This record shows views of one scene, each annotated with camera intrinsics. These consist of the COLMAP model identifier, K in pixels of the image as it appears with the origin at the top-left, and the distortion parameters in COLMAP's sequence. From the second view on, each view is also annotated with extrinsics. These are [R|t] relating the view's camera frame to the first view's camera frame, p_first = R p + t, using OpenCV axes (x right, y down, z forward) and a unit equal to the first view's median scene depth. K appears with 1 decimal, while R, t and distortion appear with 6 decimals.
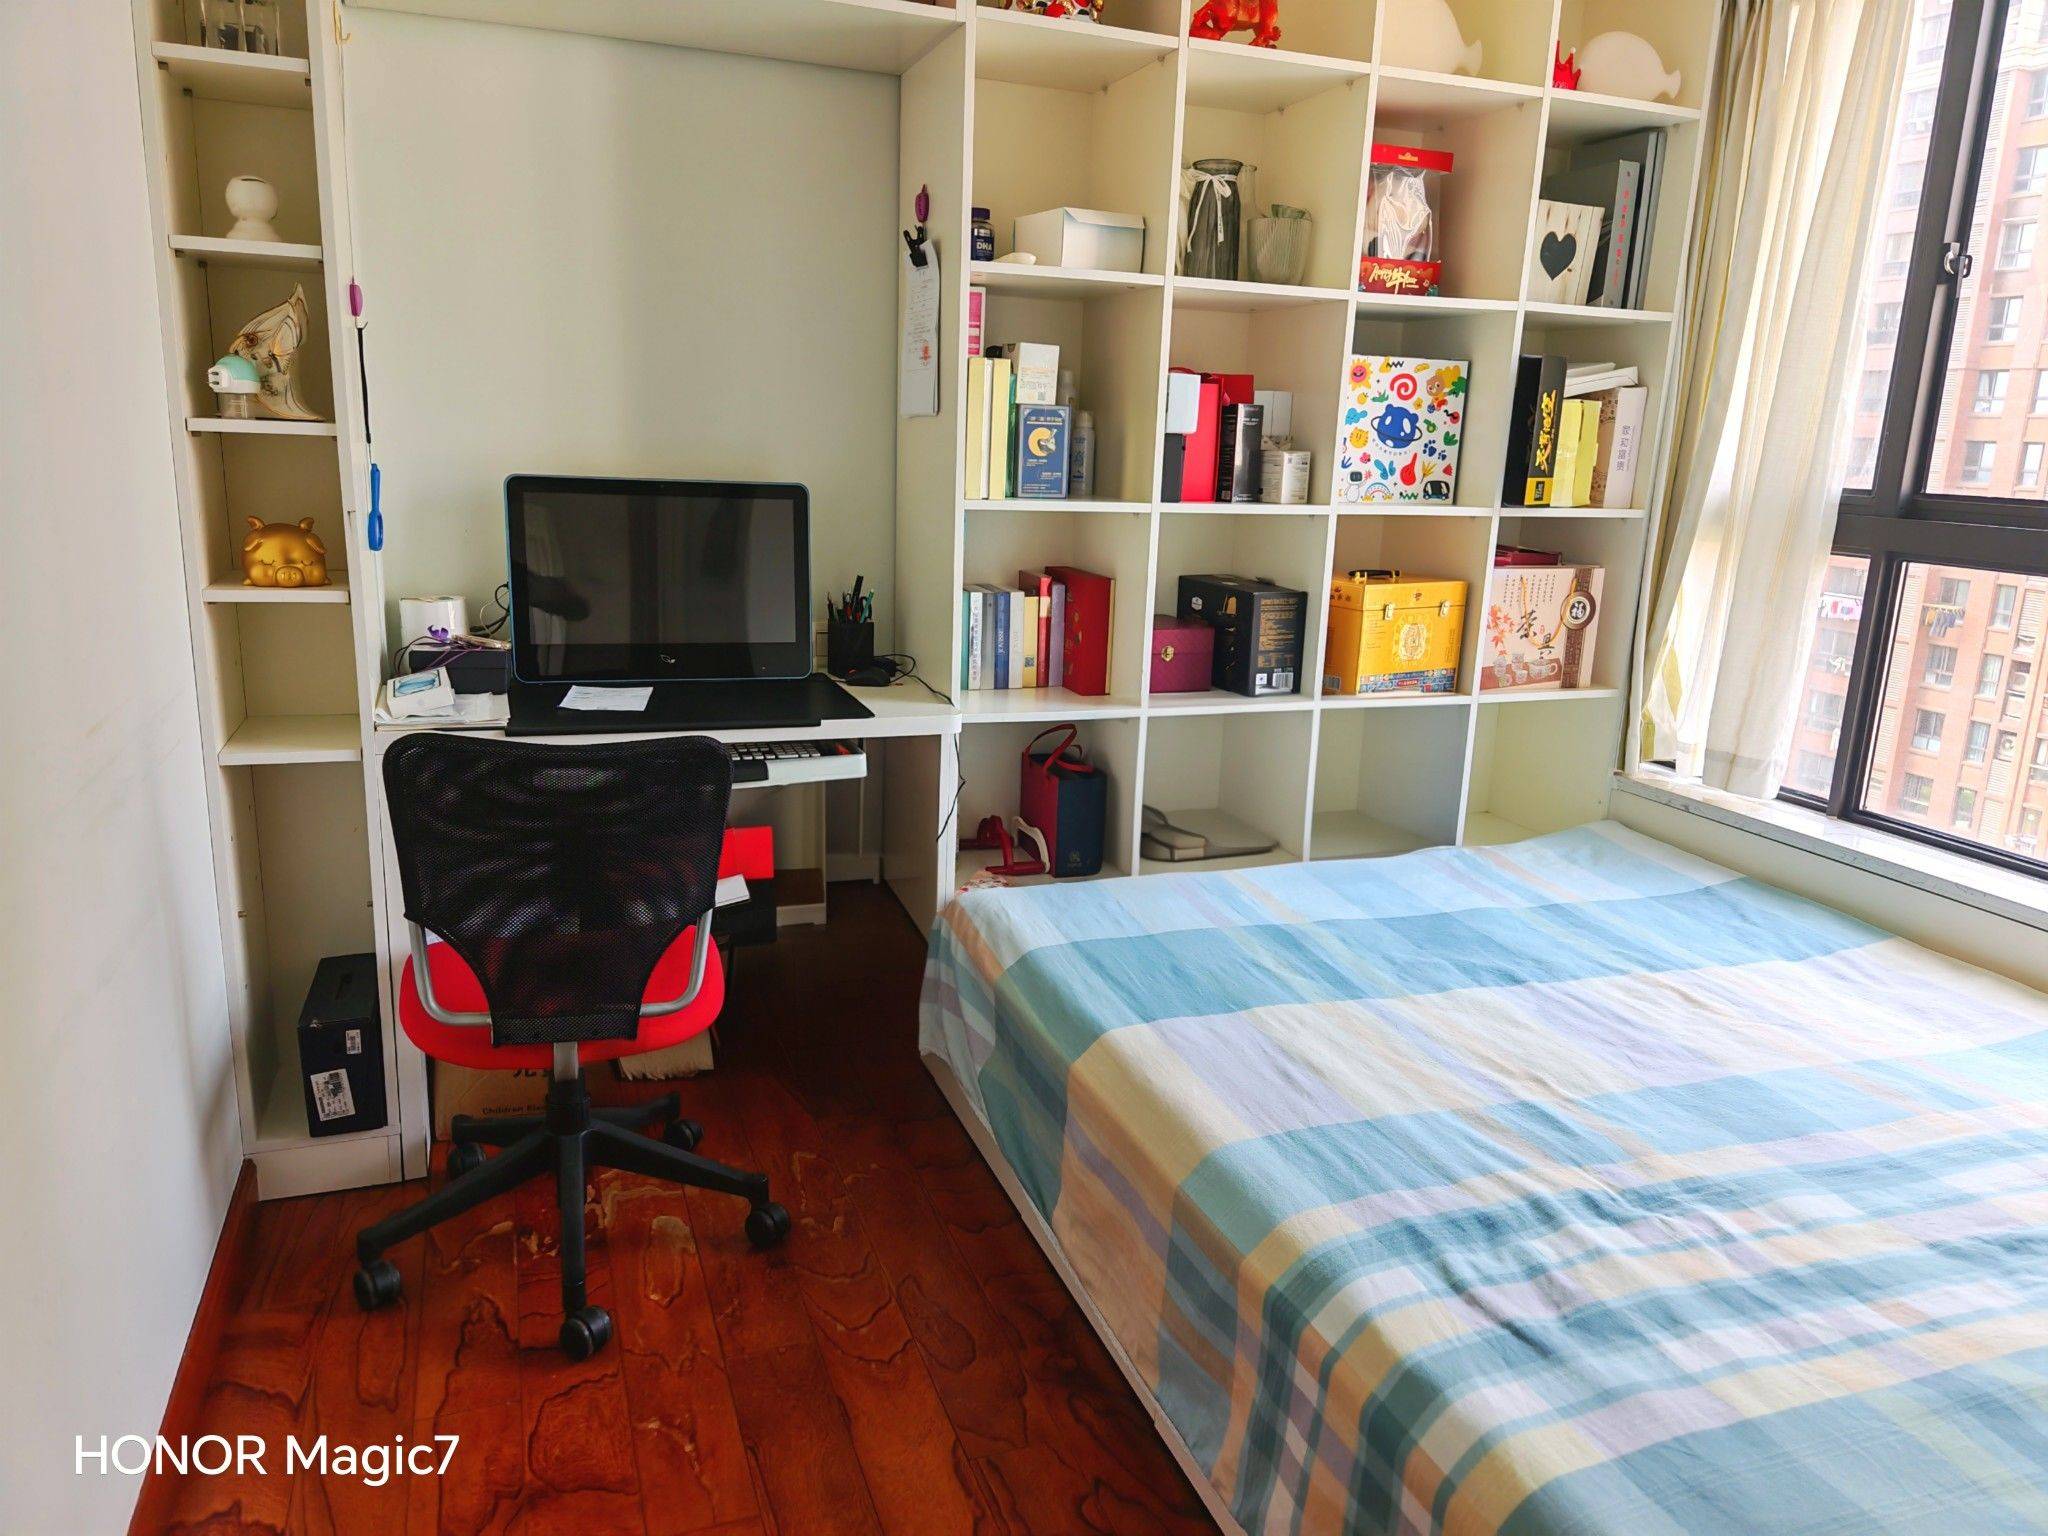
lens RADIAL K [[1421.4, 0, 1030.4], [0, 1421.4, 766.0], [0, 0, 1]] dist [0.089264, -0.095329]
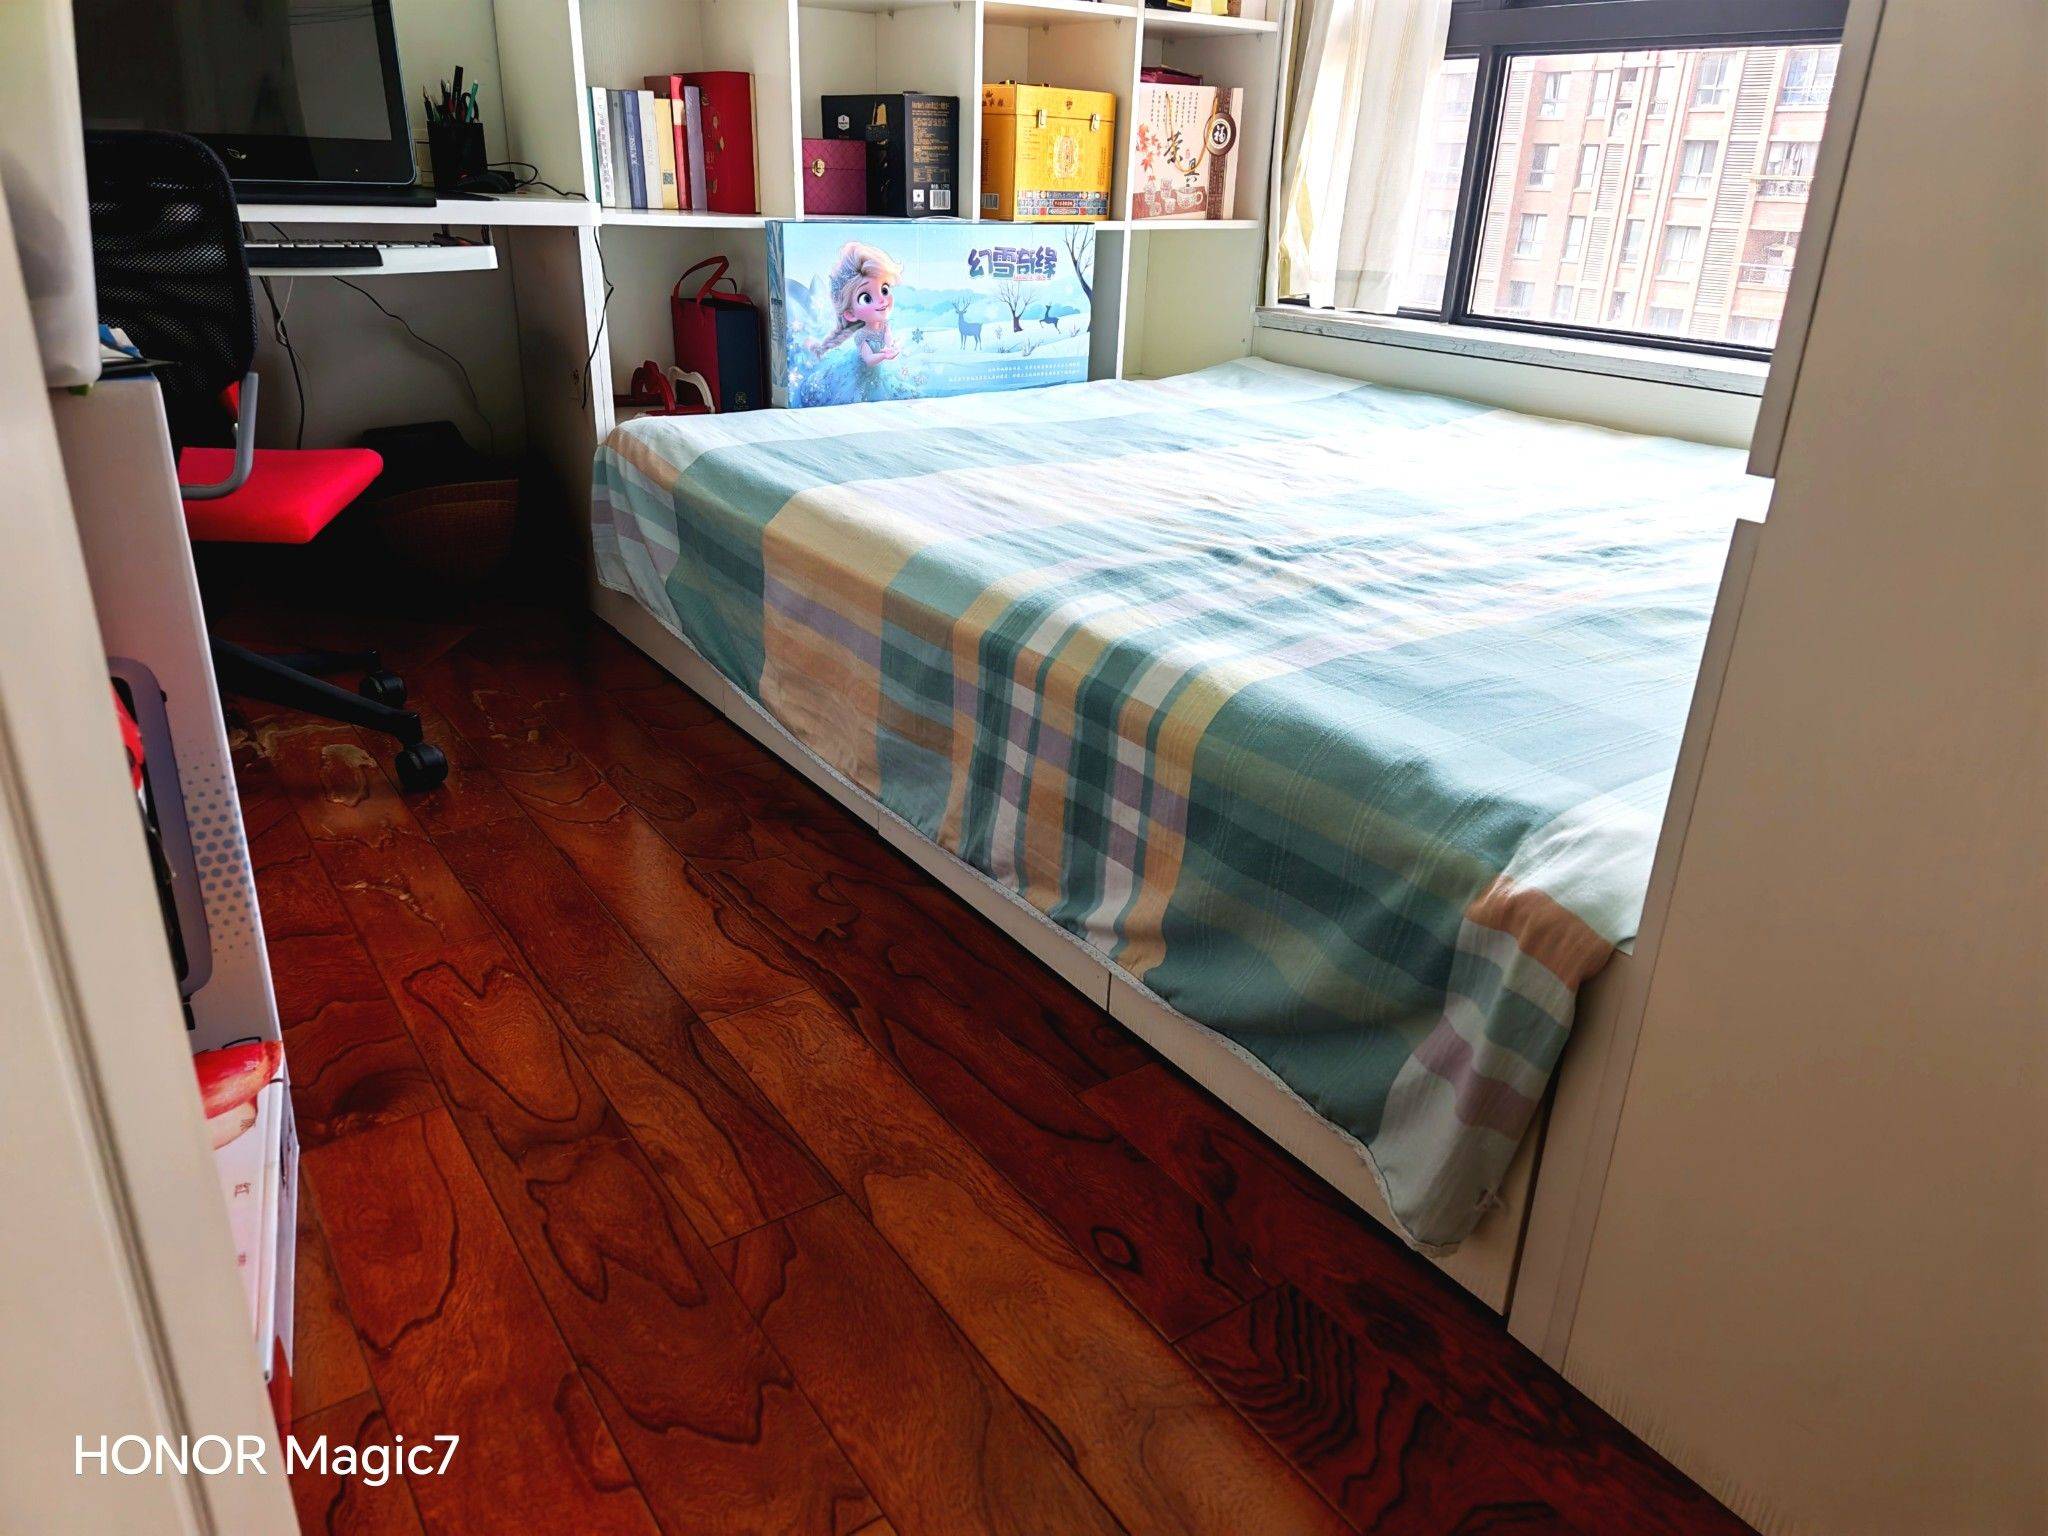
lens RADIAL K [[1415.2, 0, 1024.0], [0, 1415.2, 768.0], [0, 0, 1]] dist [0.090752, -0.092204]
pose [[0.969330, -0.099753, 0.224607, -0.027060], [0.058154, 0.981066, 0.184738, 0.157374], [-0.238783, -0.166011, 0.956778, -0.006016]]
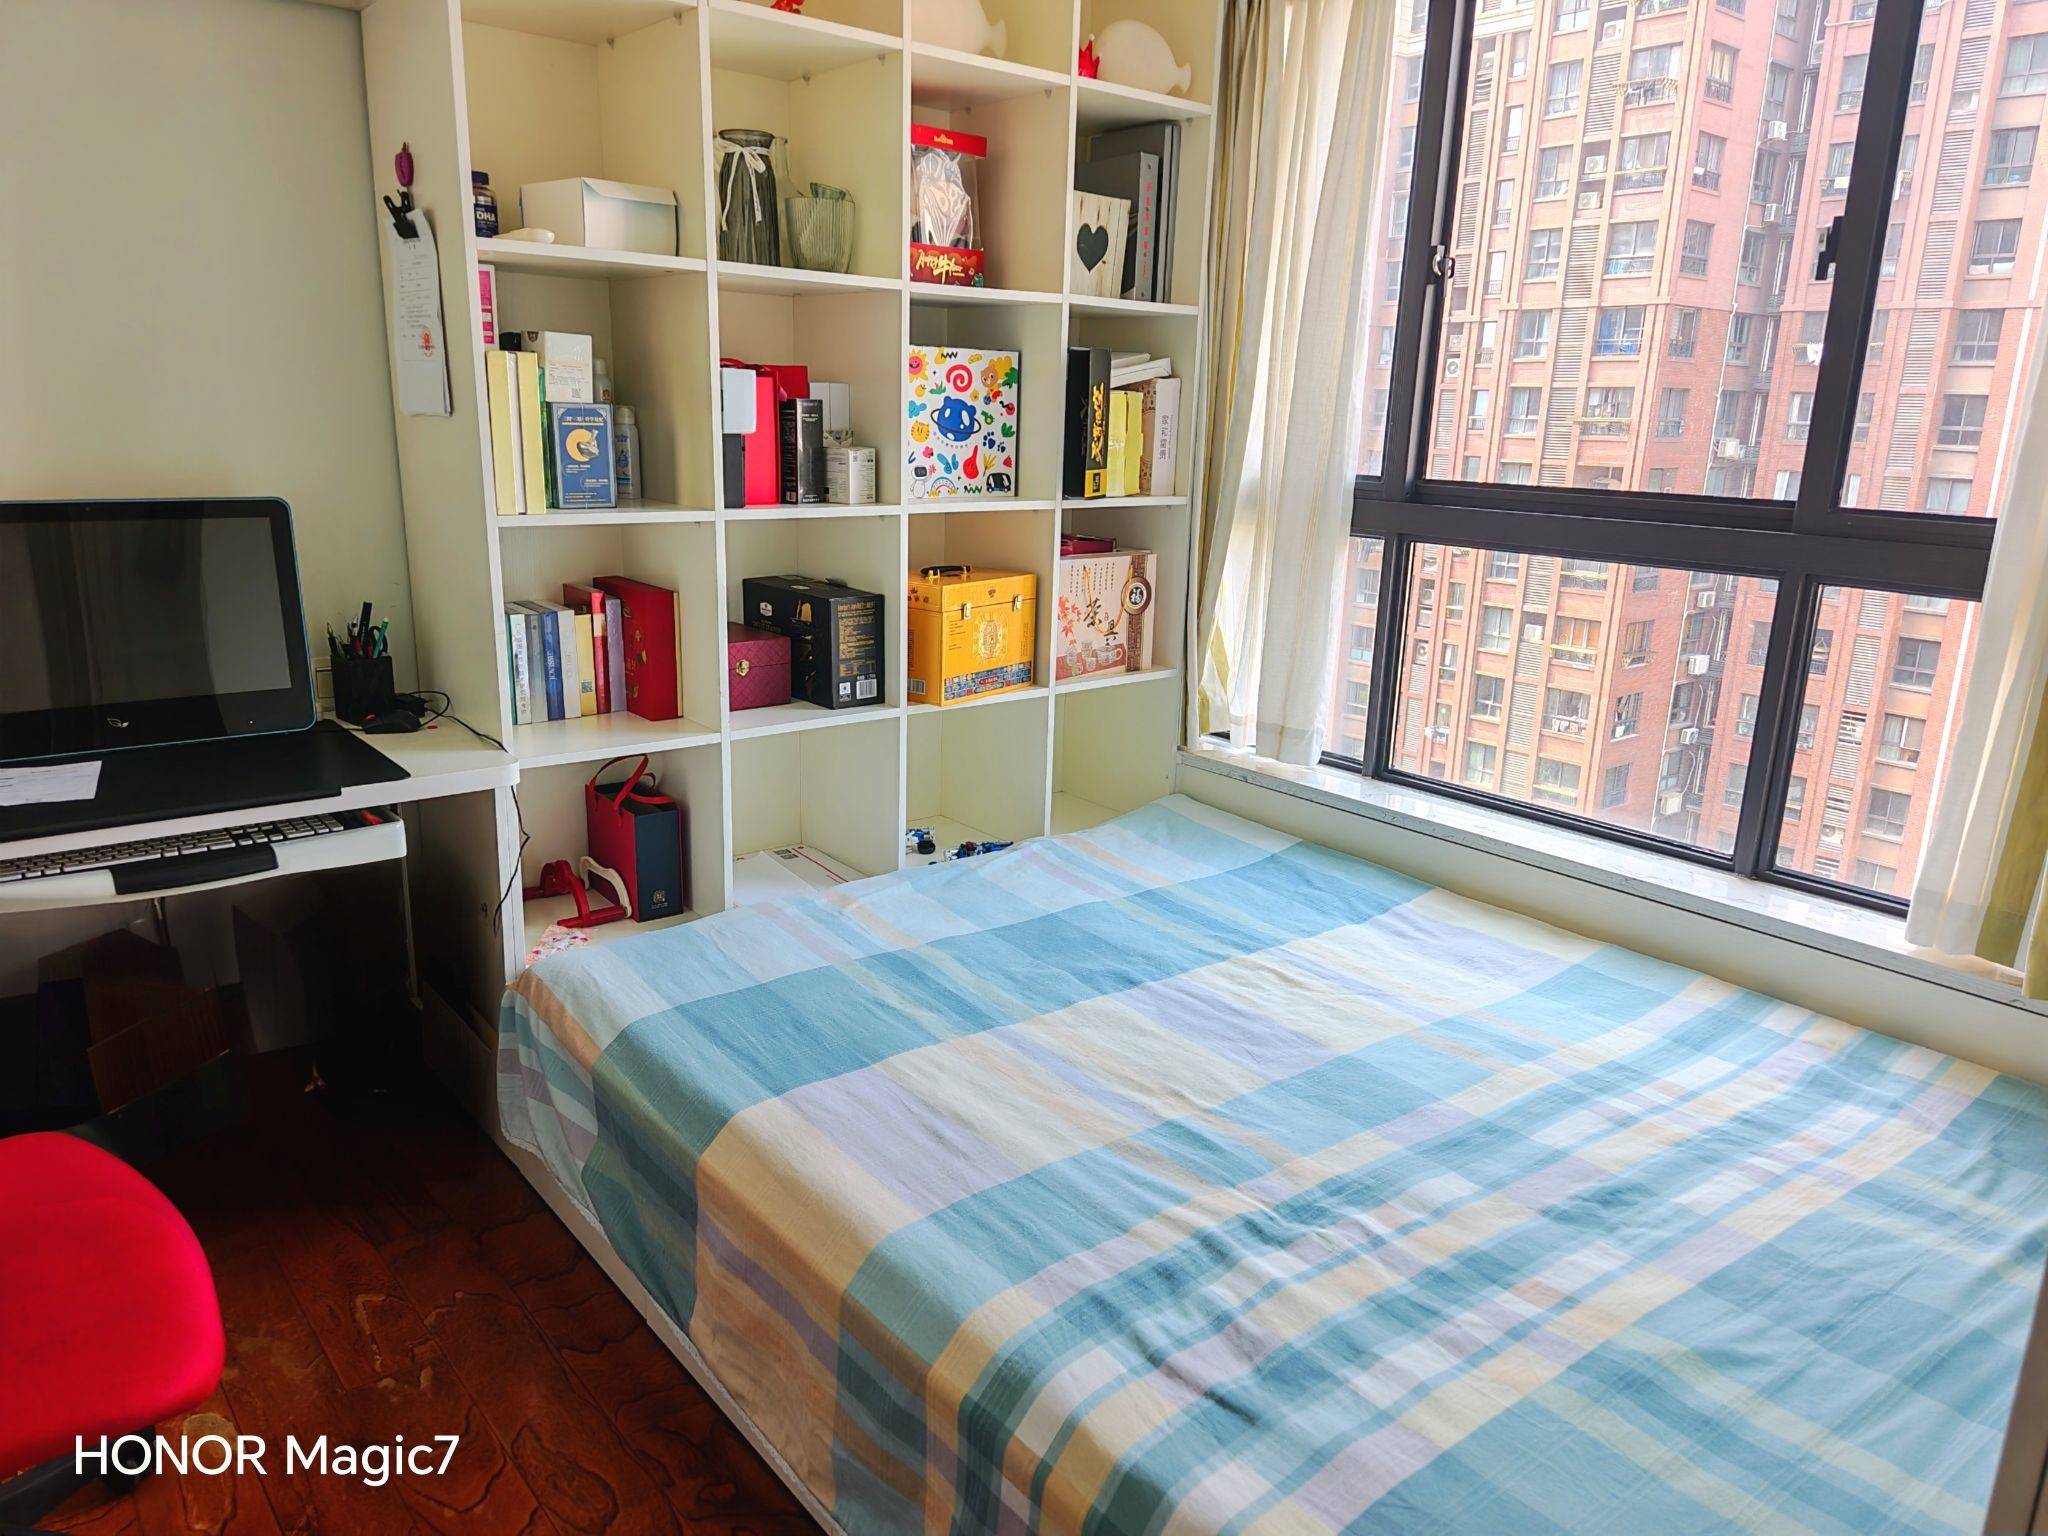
lens RADIAL K [[1415.2, 0, 1024.0], [0, 1415.2, 768.0], [0, 0, 1]] dist [0.090752, -0.092204]
pose [[0.945589, -0.091718, 0.312167, -0.028087], [0.080572, 0.995571, 0.048447, -0.048607], [-0.315228, -0.020659, 0.948791, 0.068756]]
